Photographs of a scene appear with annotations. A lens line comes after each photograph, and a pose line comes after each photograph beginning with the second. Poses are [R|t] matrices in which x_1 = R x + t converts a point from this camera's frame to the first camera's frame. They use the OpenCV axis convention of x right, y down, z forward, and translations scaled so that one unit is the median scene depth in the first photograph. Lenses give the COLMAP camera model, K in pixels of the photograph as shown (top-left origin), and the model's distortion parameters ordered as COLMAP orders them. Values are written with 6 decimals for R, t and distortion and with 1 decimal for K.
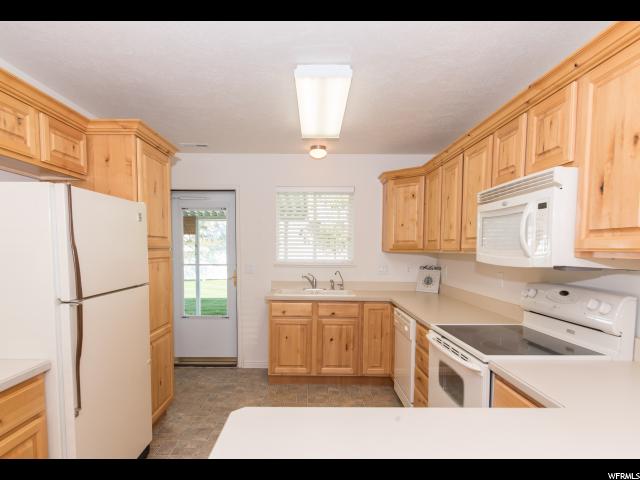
lens RADIAL K [[382.8, 0, 311.1], [0, 382.8, 272.7], [0, 0, 1]] dist [-0.003352, -0.000758]
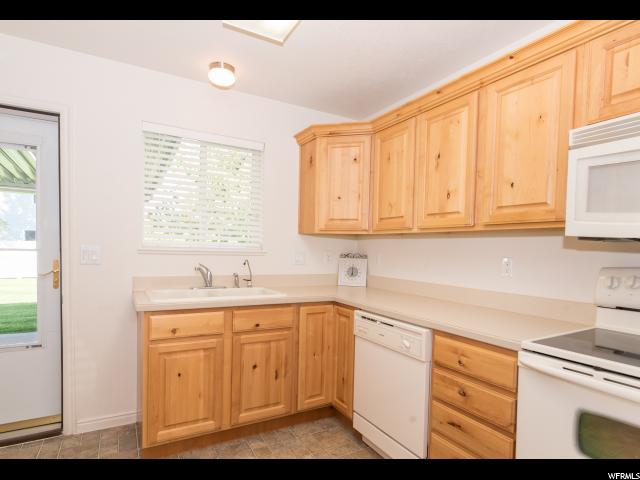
lens RADIAL K [[346.2, 0, 318.8], [0, 346.2, 261.2], [0, 0, 1]] dist [-0.015333, -0.000470]
pose [[0.863789, -0.004060, 0.503838, -0.141833], [0.014947, 0.999734, -0.017569, 0.011140], [-0.503632, 0.022707, 0.863620, 0.445195]]
